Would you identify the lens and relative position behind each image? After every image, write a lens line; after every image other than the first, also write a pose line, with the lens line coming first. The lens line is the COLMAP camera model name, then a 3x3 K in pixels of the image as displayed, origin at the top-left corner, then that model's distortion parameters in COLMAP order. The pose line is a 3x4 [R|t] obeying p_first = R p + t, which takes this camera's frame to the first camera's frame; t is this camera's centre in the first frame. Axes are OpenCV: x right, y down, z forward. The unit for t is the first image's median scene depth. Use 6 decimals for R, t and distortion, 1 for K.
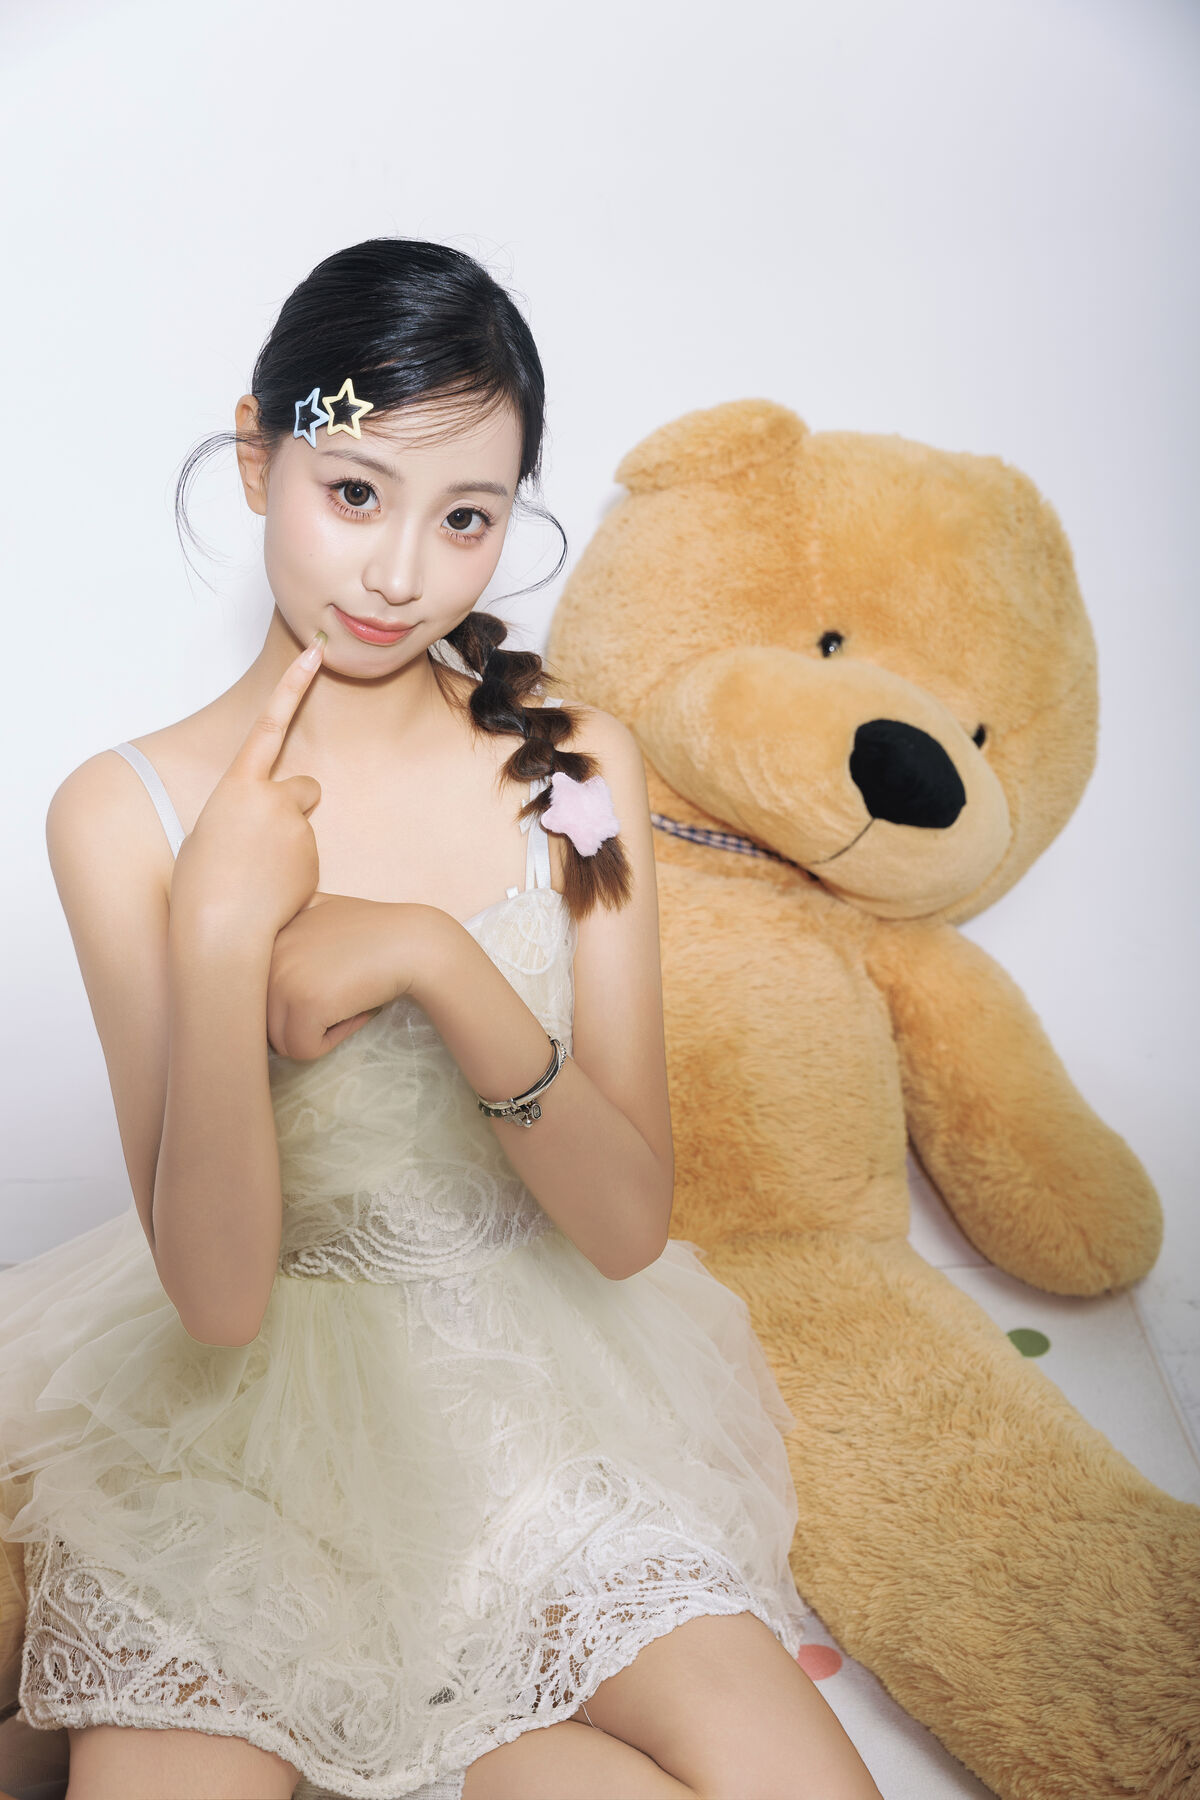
lens RADIAL K [[2312.6, 0, 600.0], [0, 2312.6, 900.0], [0, 0, 1]] dist [0.007426, -0.443306]
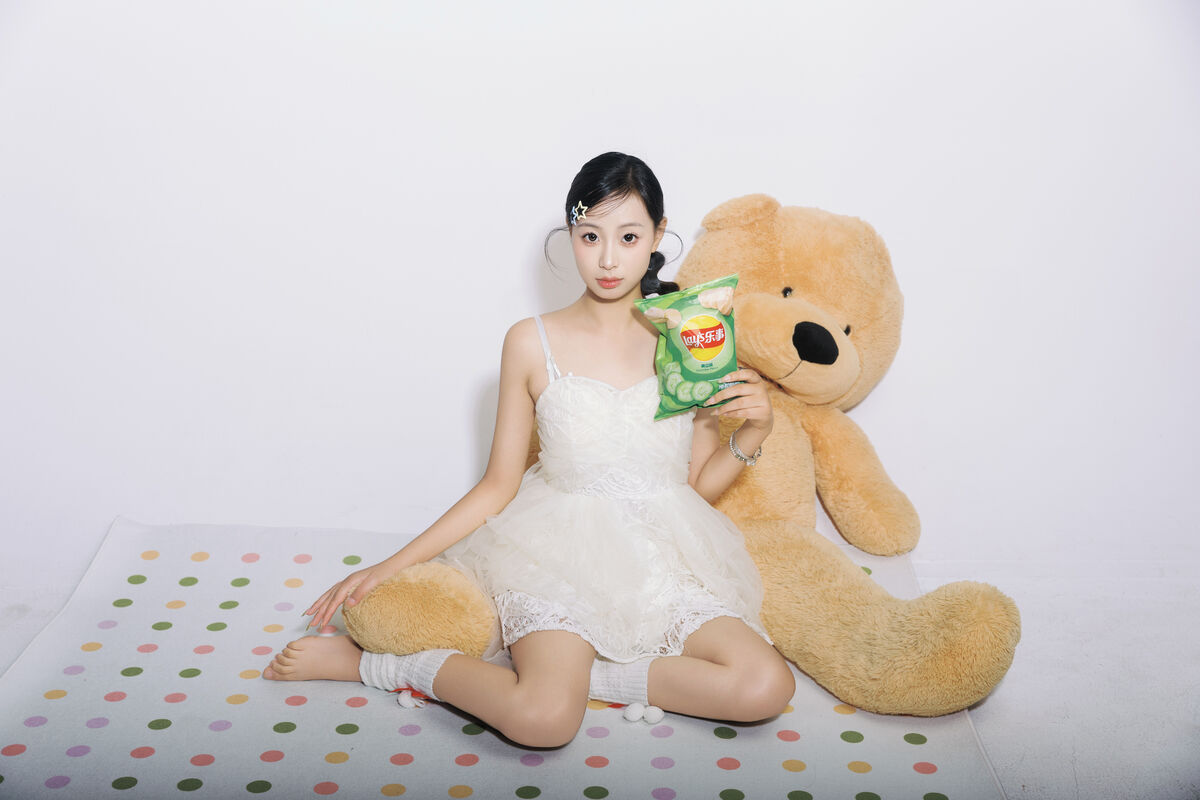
lens RADIAL K [[1541.7, 0, 598.8], [0, 1541.7, 396.1], [0, 0, 1]] dist [0.007426, -0.443306]
pose [[0.998541, 0.013309, -0.052326, -0.014782], [-0.015914, 0.998638, -0.049688, 0.086659], [0.051593, 0.050449, 0.997393, -0.661648]]
